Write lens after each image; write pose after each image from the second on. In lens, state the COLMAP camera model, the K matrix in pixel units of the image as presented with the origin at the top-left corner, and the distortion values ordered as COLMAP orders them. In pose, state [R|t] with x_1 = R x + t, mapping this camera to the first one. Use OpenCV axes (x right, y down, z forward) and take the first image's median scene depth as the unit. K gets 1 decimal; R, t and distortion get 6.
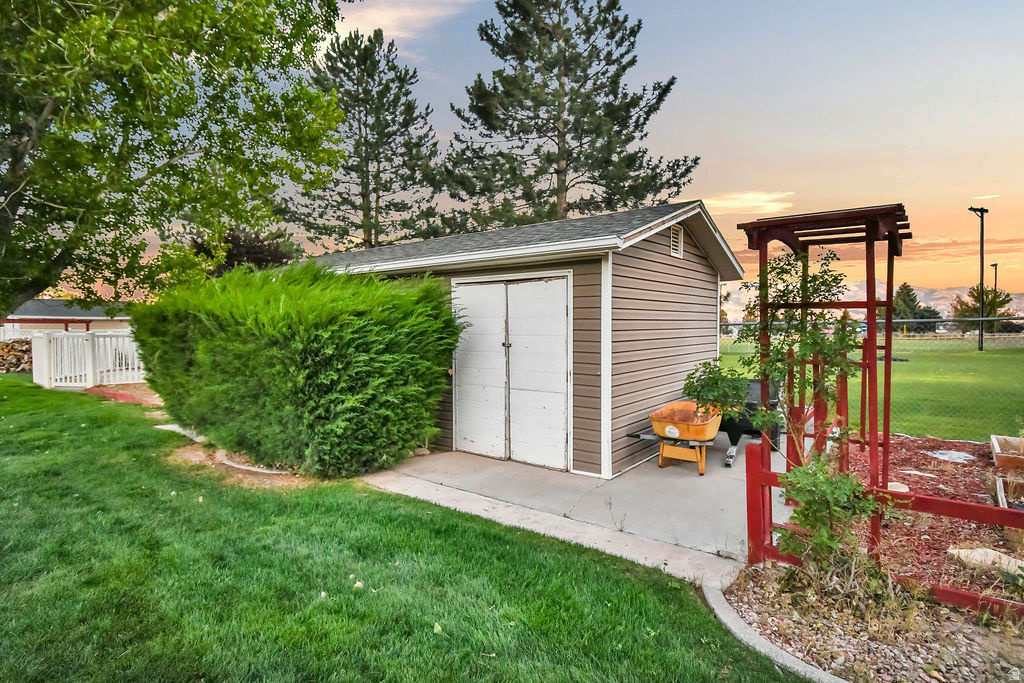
lens RADIAL K [[501.0, 0, 511.8], [0, 501.0, 332.1], [0, 0, 1]] dist [0.000204, 0.000254]
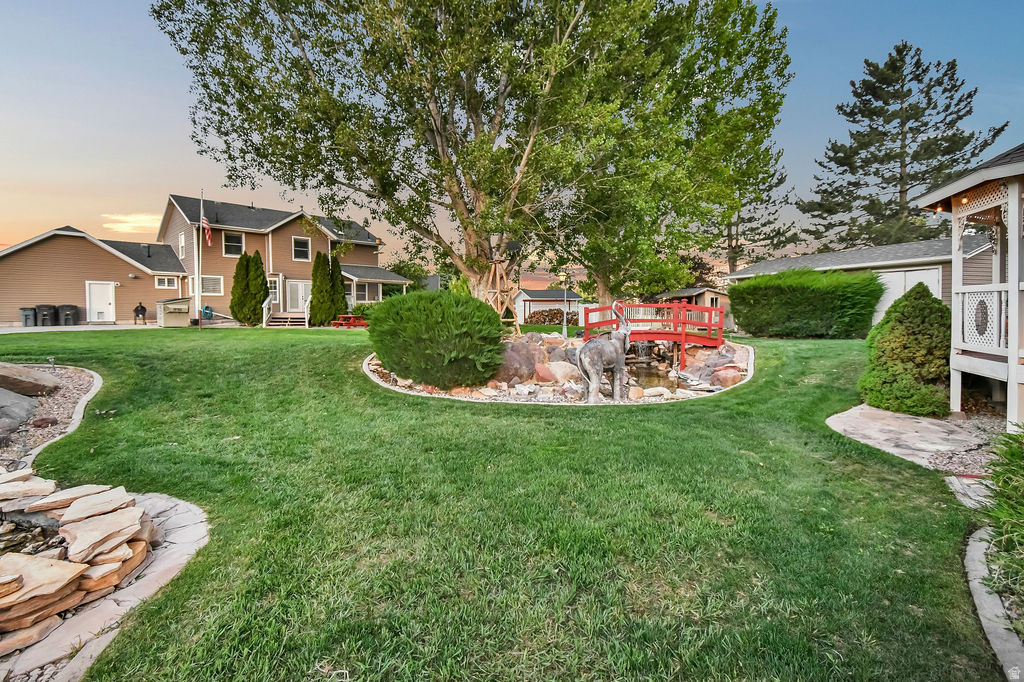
lens RADIAL K [[456.8, 0, 524.7], [0, 456.8, 319.3], [0, 0, 1]] dist [-0.001397, -0.000389]
pose [[0.867793, 0.012442, -0.496770, -0.201974], [-0.010204, 0.999922, 0.007220, 0.055677], [0.496821, -0.001197, 0.867852, -0.745781]]
